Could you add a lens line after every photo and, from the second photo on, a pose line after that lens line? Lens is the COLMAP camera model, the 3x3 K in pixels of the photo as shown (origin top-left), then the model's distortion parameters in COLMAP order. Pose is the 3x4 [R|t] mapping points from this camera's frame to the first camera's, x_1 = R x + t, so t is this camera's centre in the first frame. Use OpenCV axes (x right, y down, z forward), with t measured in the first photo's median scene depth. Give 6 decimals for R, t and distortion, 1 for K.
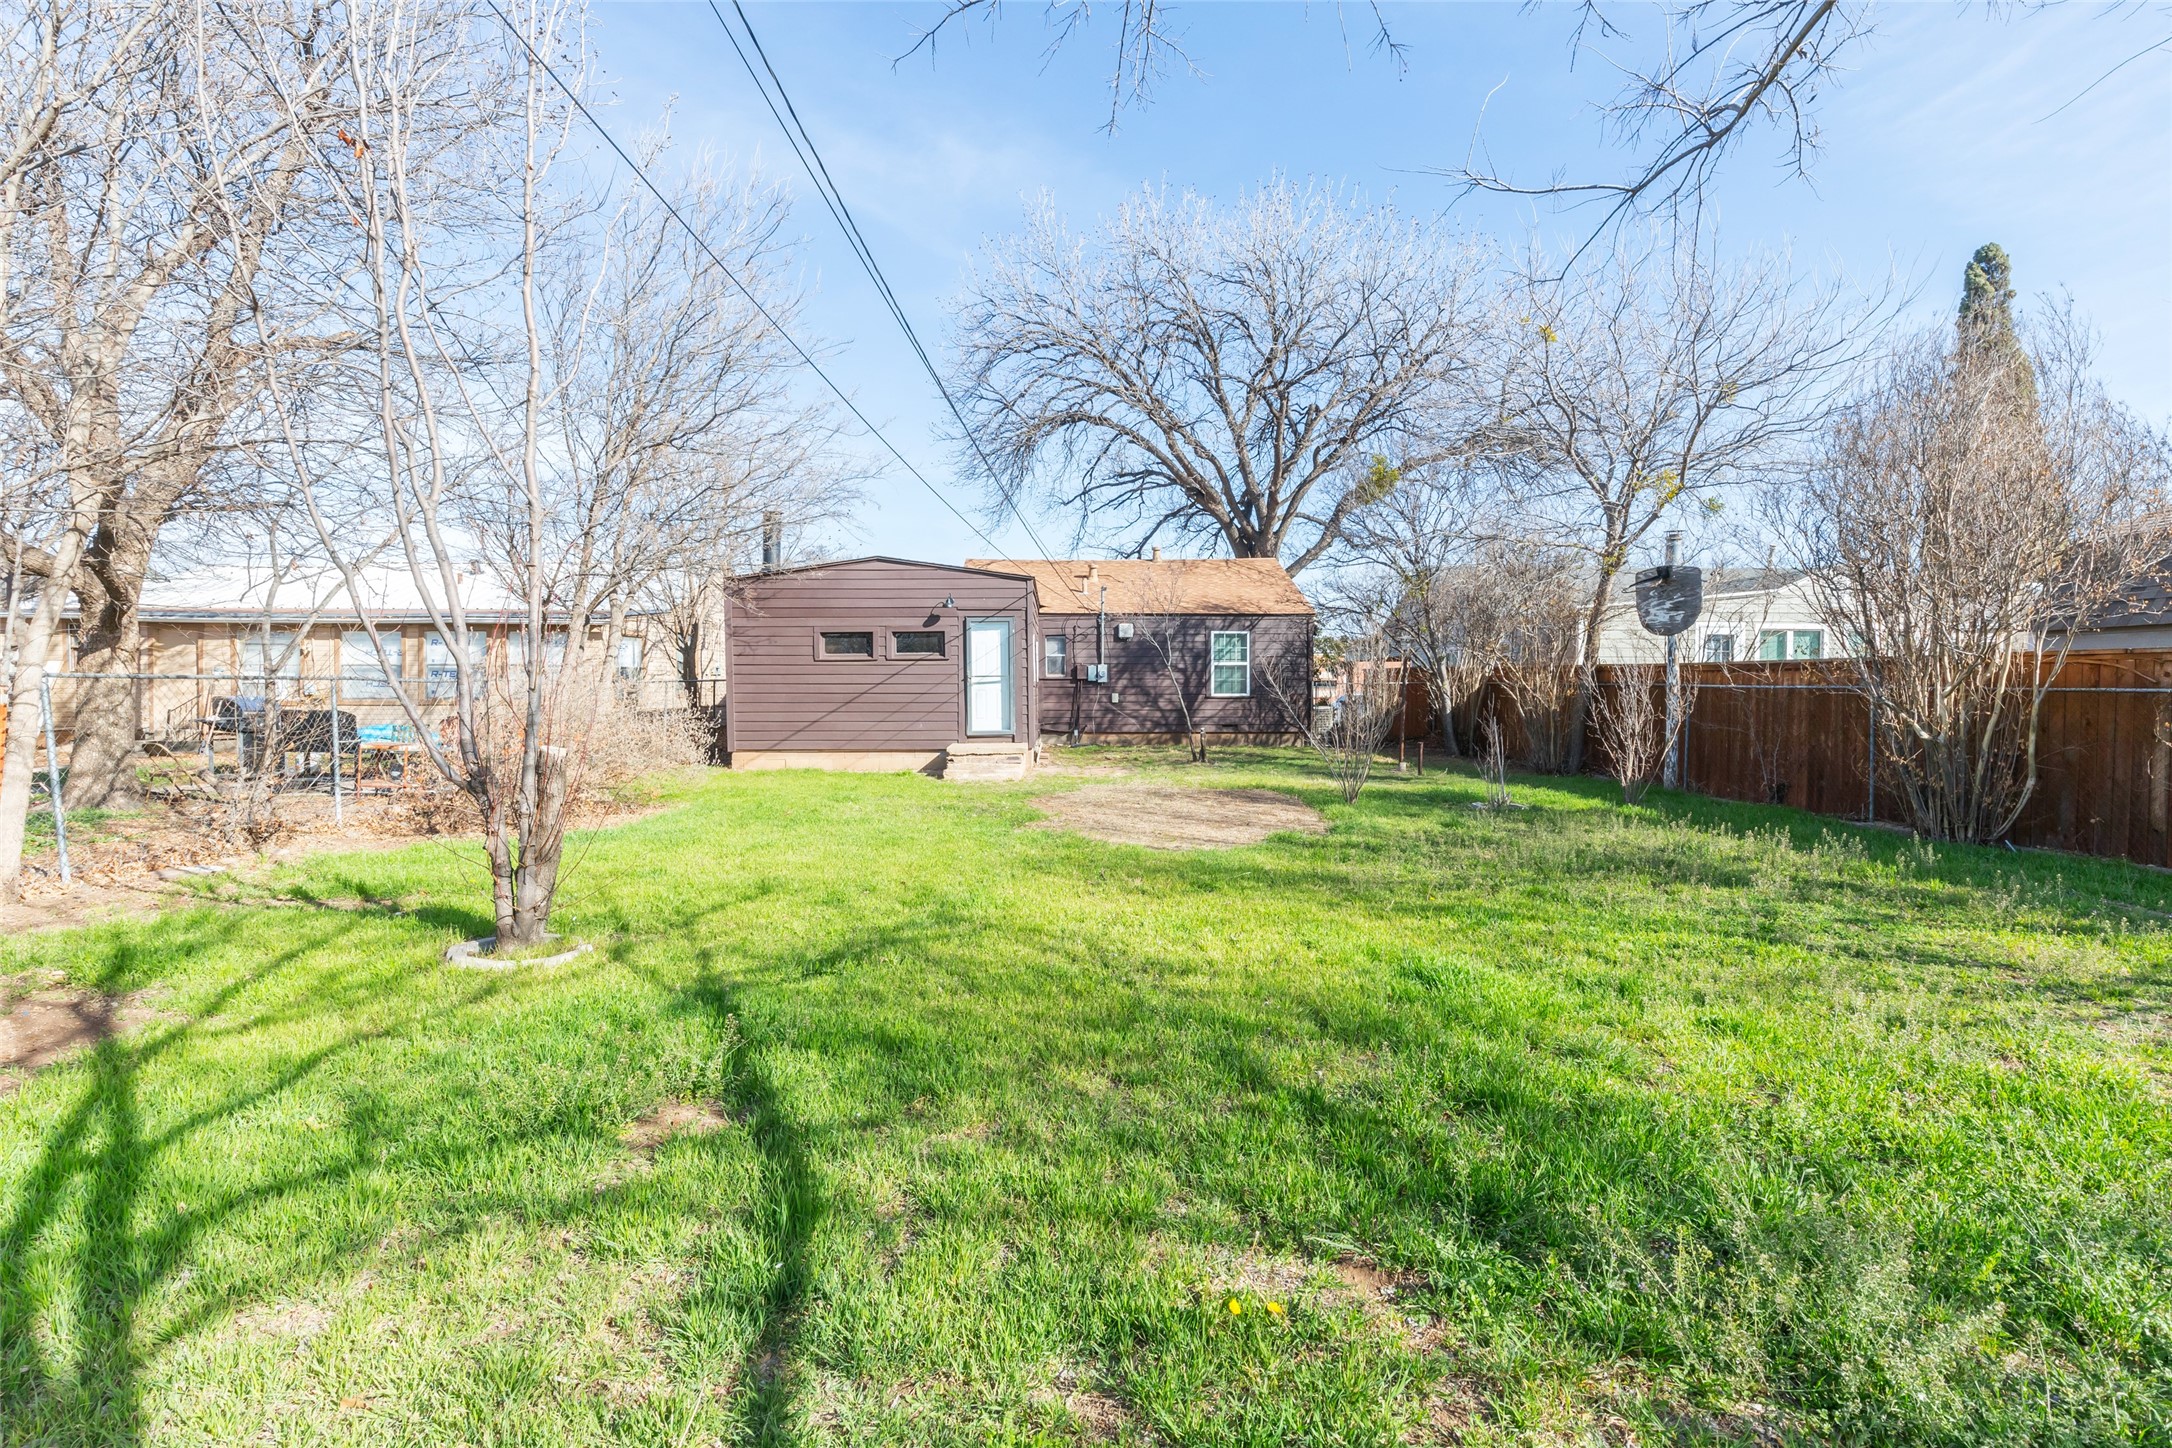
lens RADIAL K [[1008.5, 0, 1083.8], [0, 1008.5, 733.2], [0, 0, 1]] dist [0.010259, 0.000624]
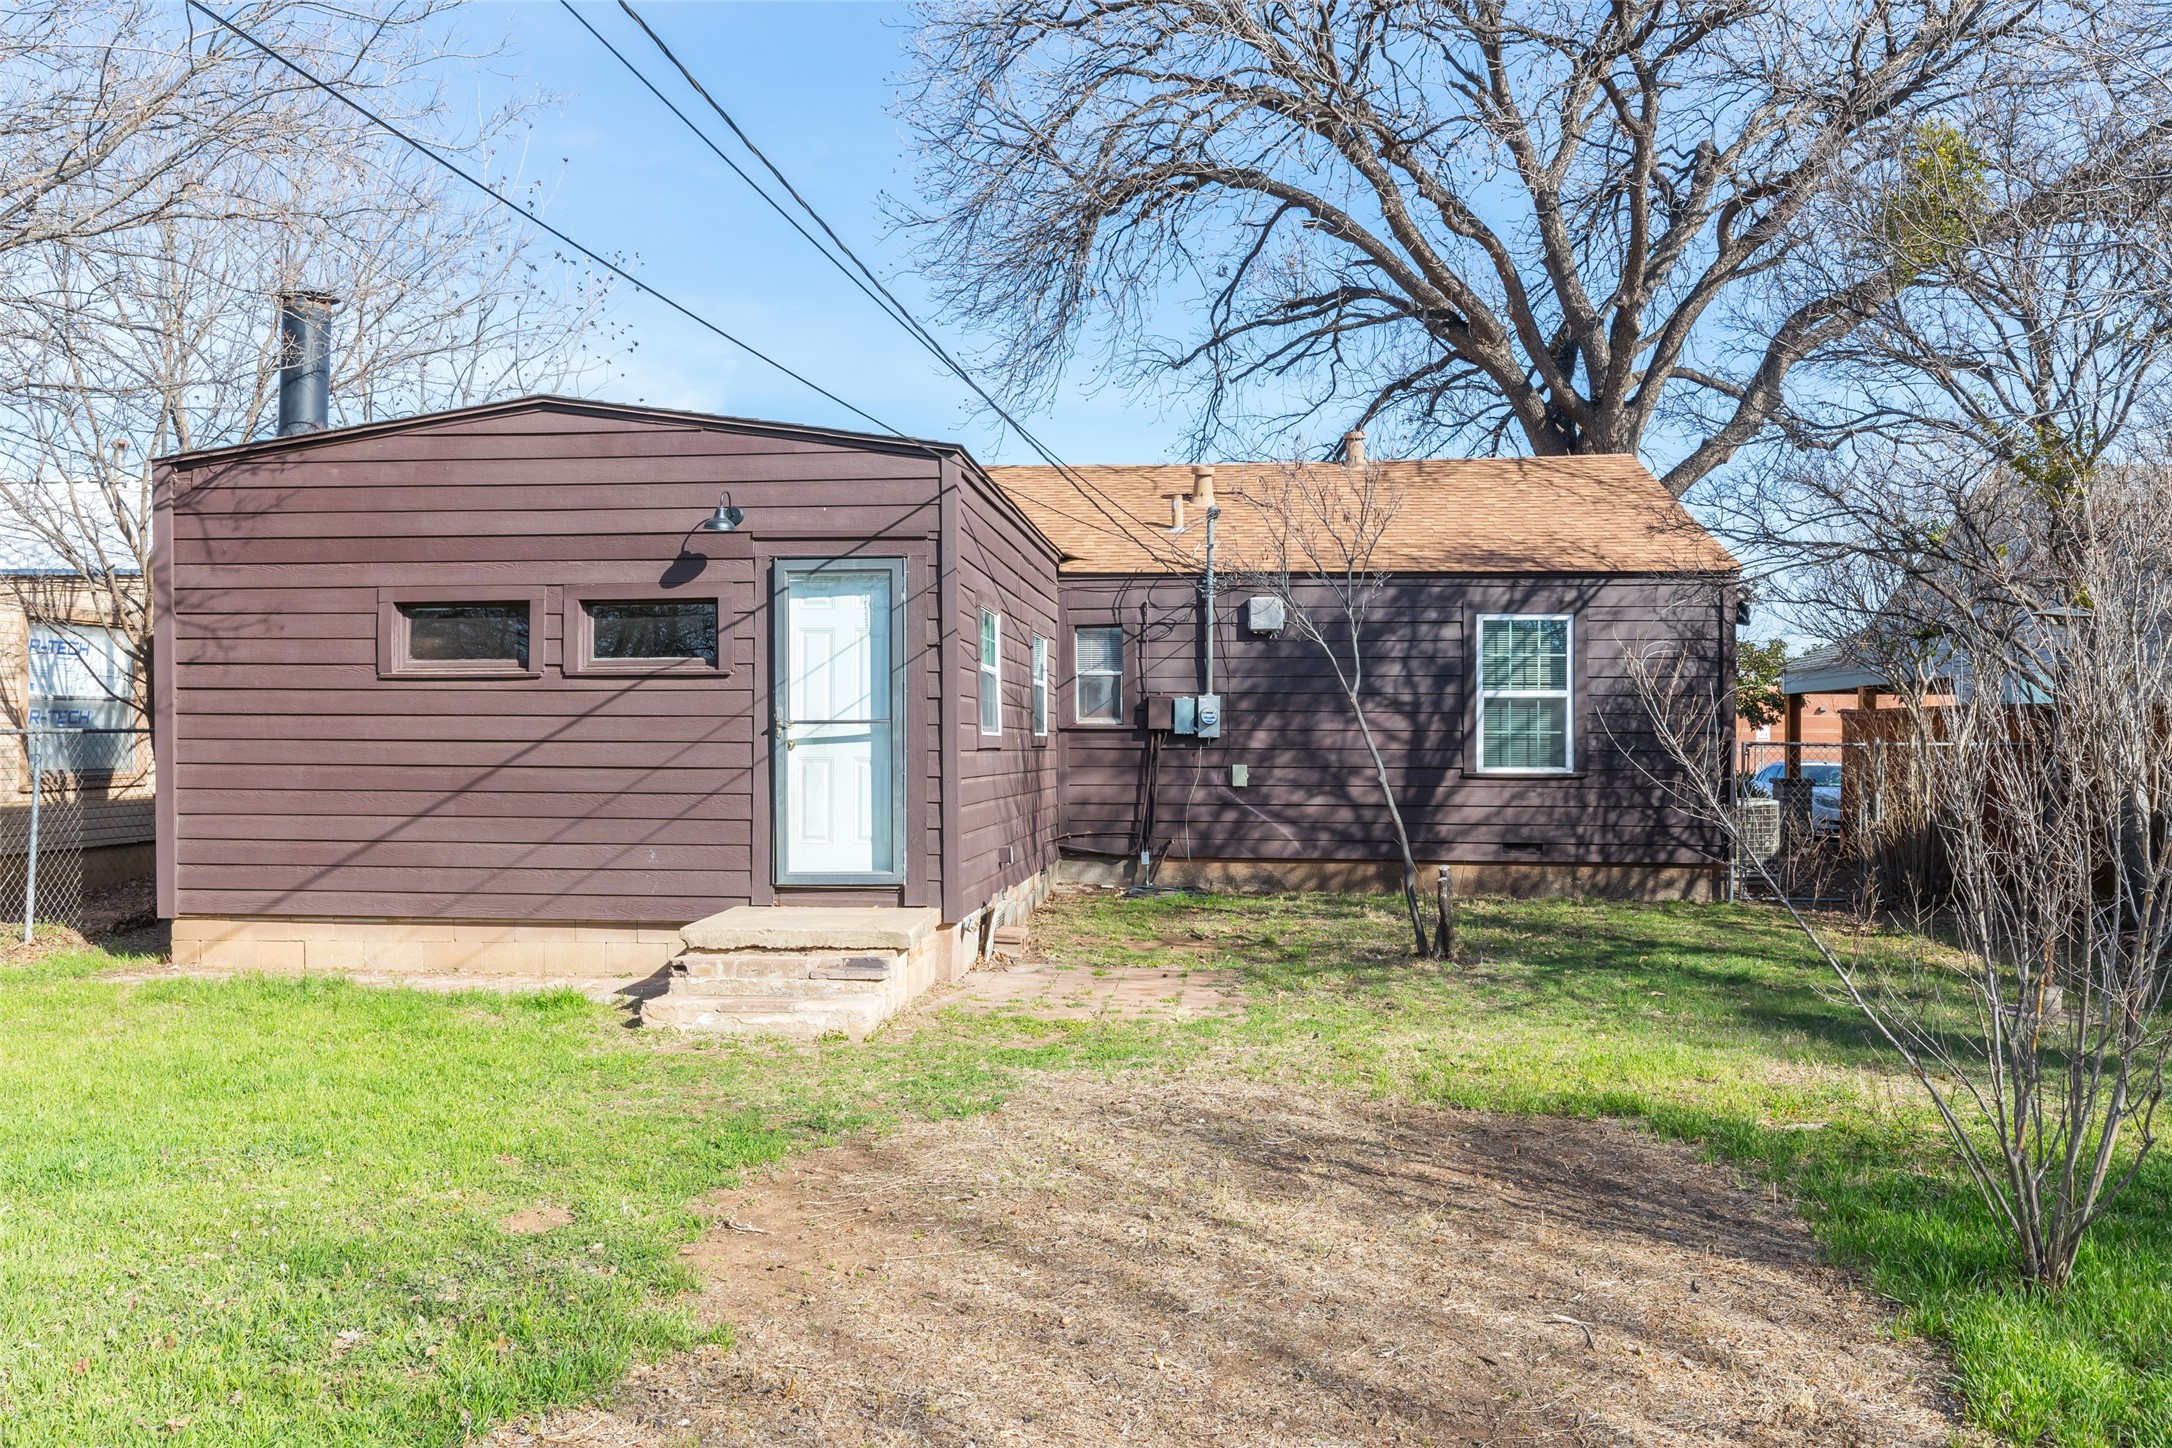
lens RADIAL K [[1647.0, 0, 1087.8], [0, 1647.0, 717.4], [0, 0, 1]] dist [-0.004561, 0.000799]
pose [[0.992647, 0.005666, -0.120910, 0.049854], [-0.012648, 0.998291, -0.057058, -0.019089], [0.120380, 0.058167, 0.991022, 0.317603]]
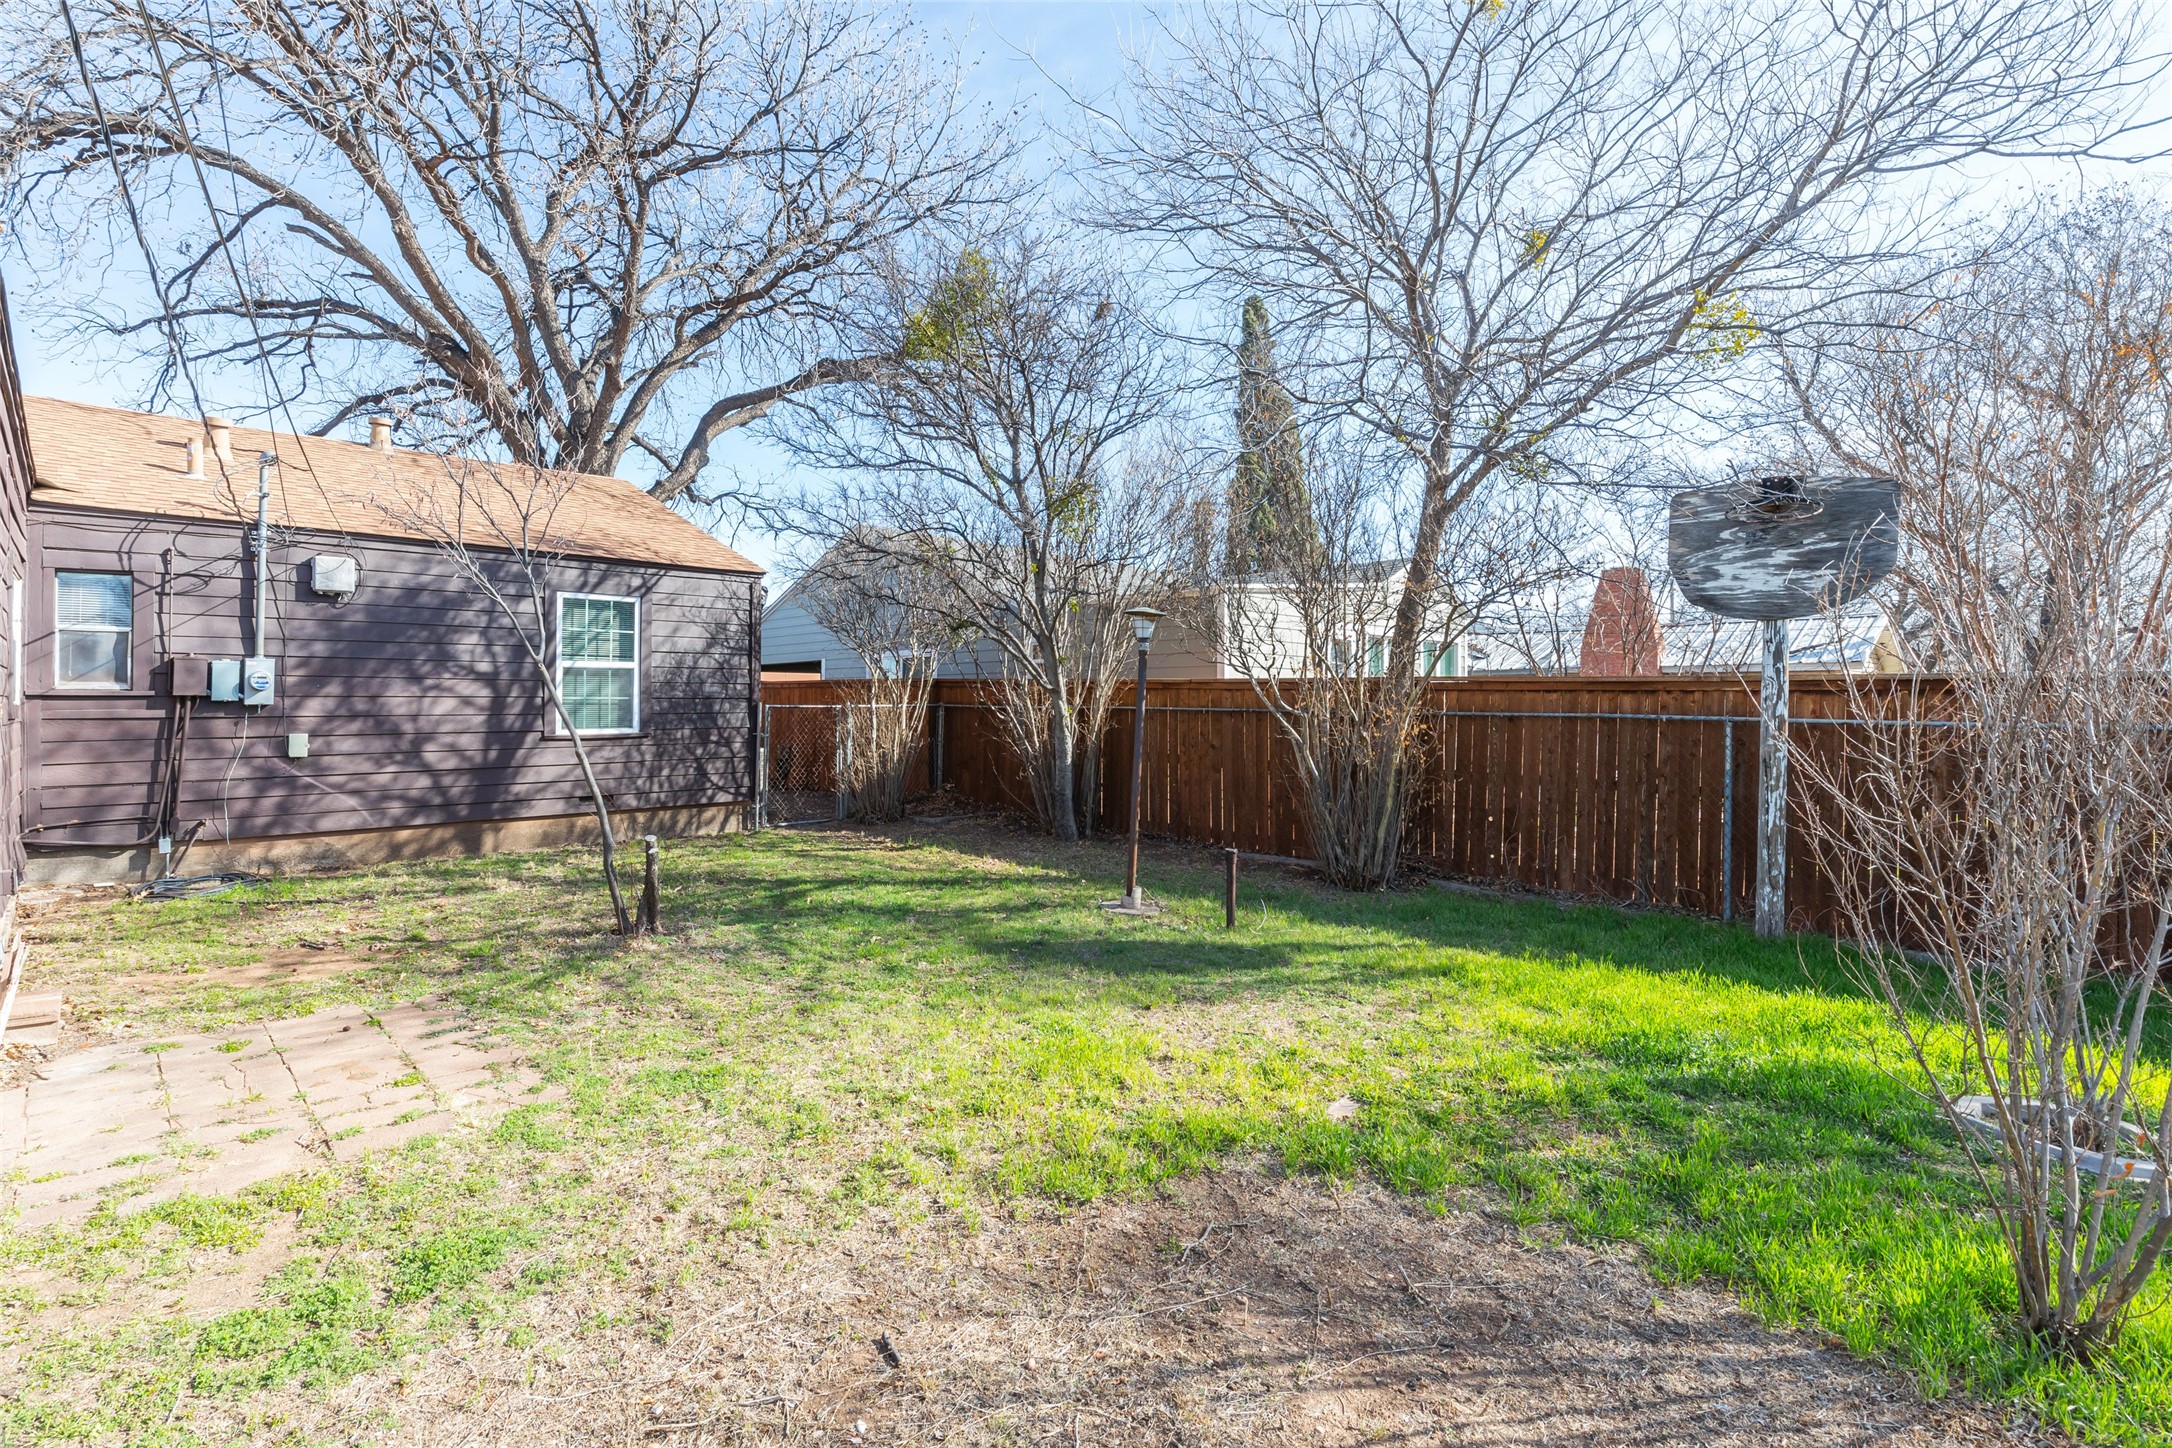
lens RADIAL K [[1008.5, 0, 984.3], [0, 1008.5, 671.1], [0, 0, 1]] dist [0.010259, 0.000624]
pose [[0.761094, 0.021720, 0.648278, -0.021041], [0.028226, 0.997383, -0.066556, -0.029913], [-0.648027, 0.068954, 0.758489, 0.530605]]
